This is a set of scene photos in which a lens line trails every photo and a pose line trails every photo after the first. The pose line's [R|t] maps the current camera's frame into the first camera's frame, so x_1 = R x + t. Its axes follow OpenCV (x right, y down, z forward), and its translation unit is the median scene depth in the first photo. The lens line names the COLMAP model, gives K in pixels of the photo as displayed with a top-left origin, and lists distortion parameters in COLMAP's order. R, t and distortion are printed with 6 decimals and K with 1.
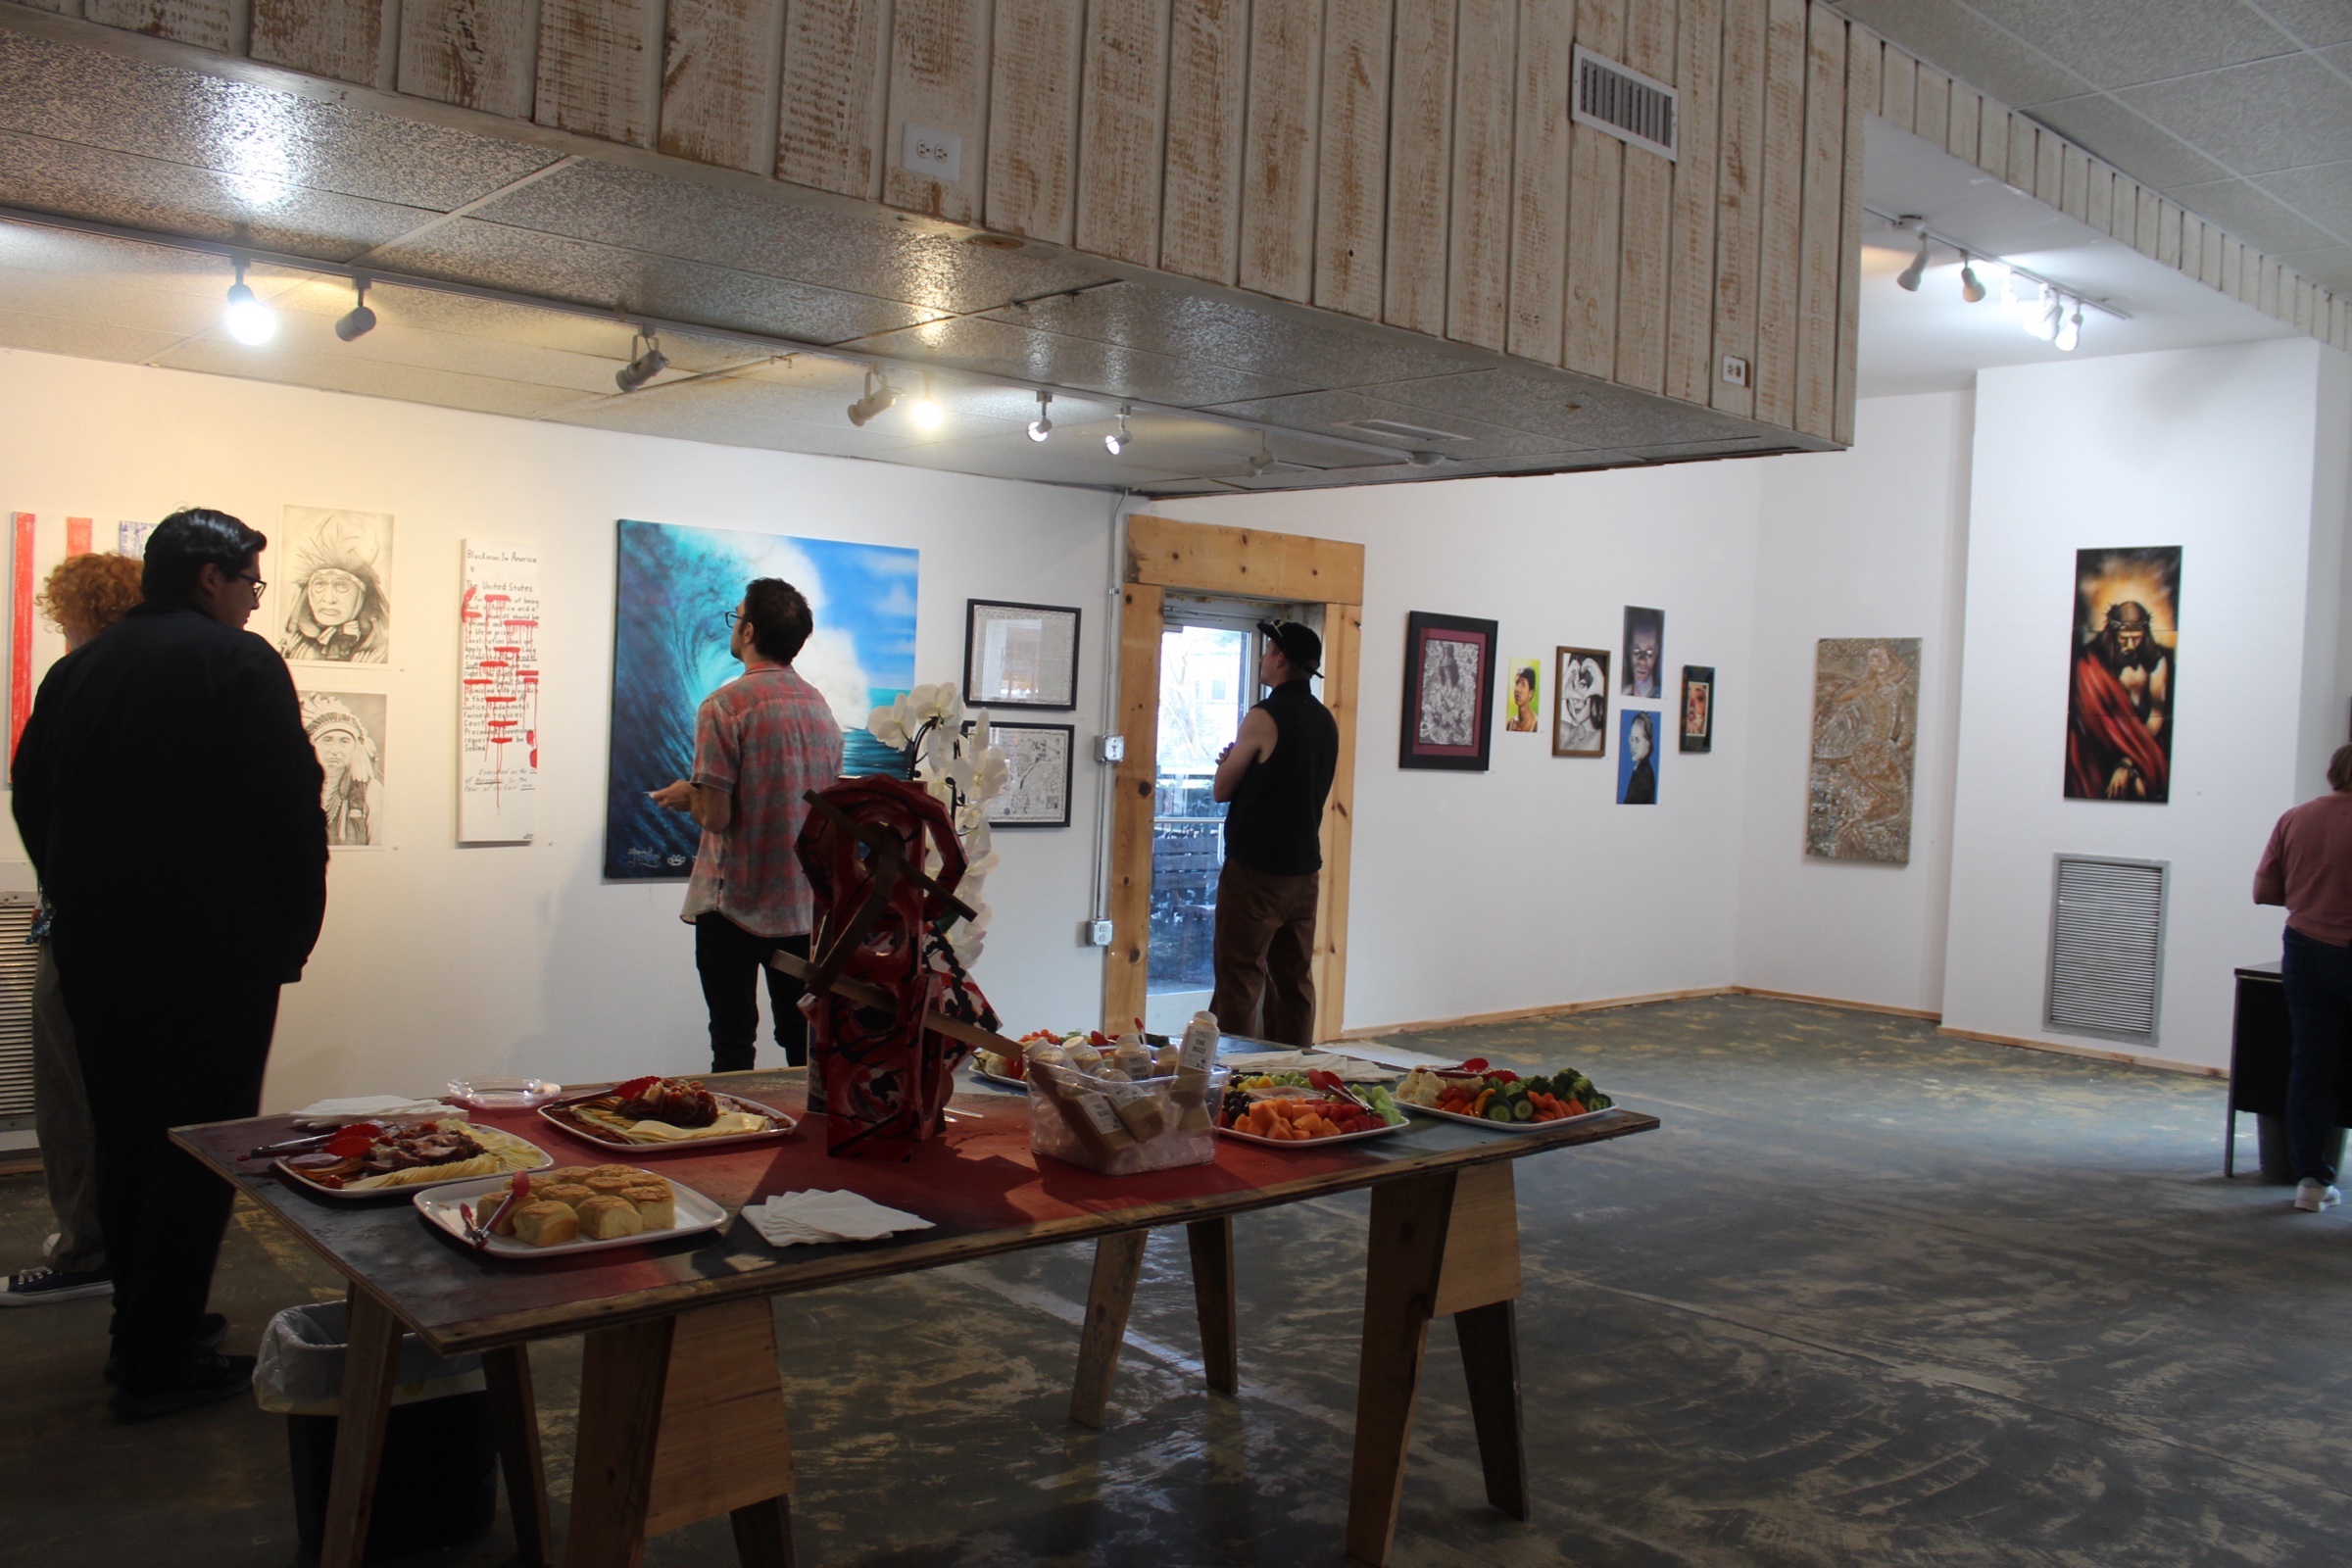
lens RADIAL K [[1953.2, 0, 1155.2], [0, 1953.2, 796.7], [0, 0, 1]] dist [-0.166424, 0.142302]
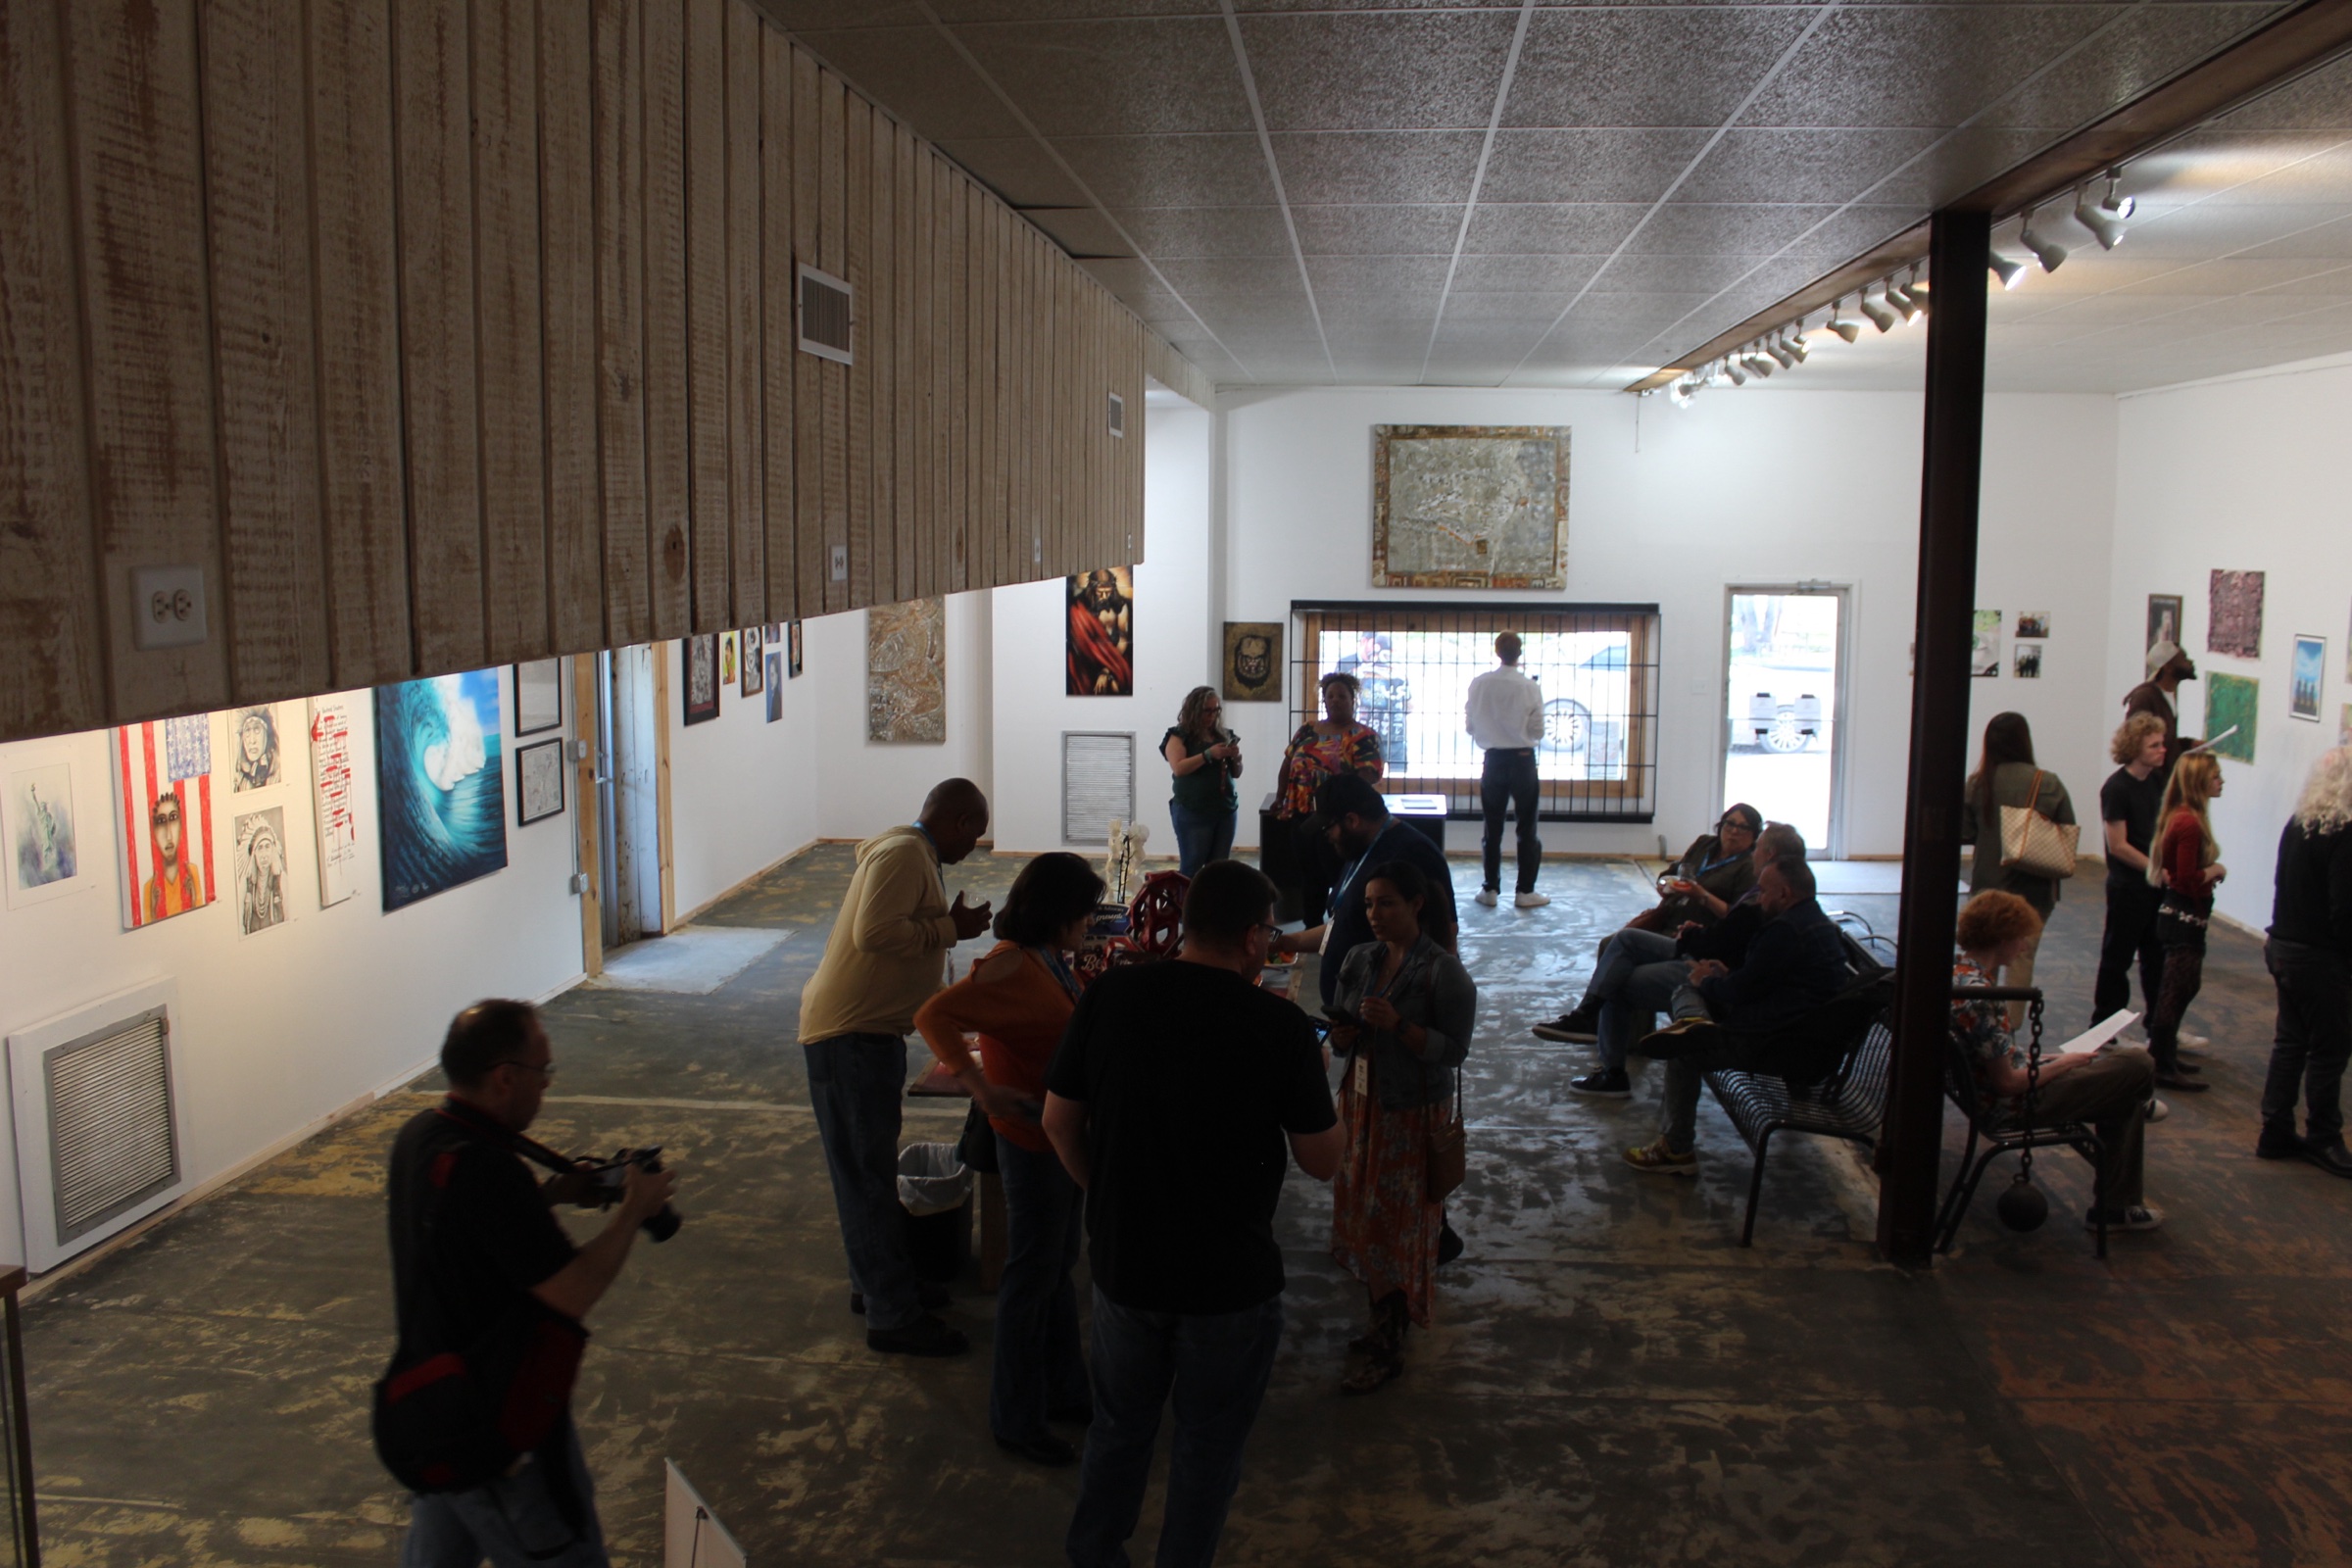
lens RADIAL K [[1953.2, 0, 1151.1], [0, 1953.2, 770.6], [0, 0, 1]] dist [-0.166424, 0.142302]
pose [[0.741767, -0.125111, 0.658884, -0.740110], [0.057035, 0.990654, 0.123899, -0.185612], [-0.668228, -0.054325, 0.741971, -0.325889]]
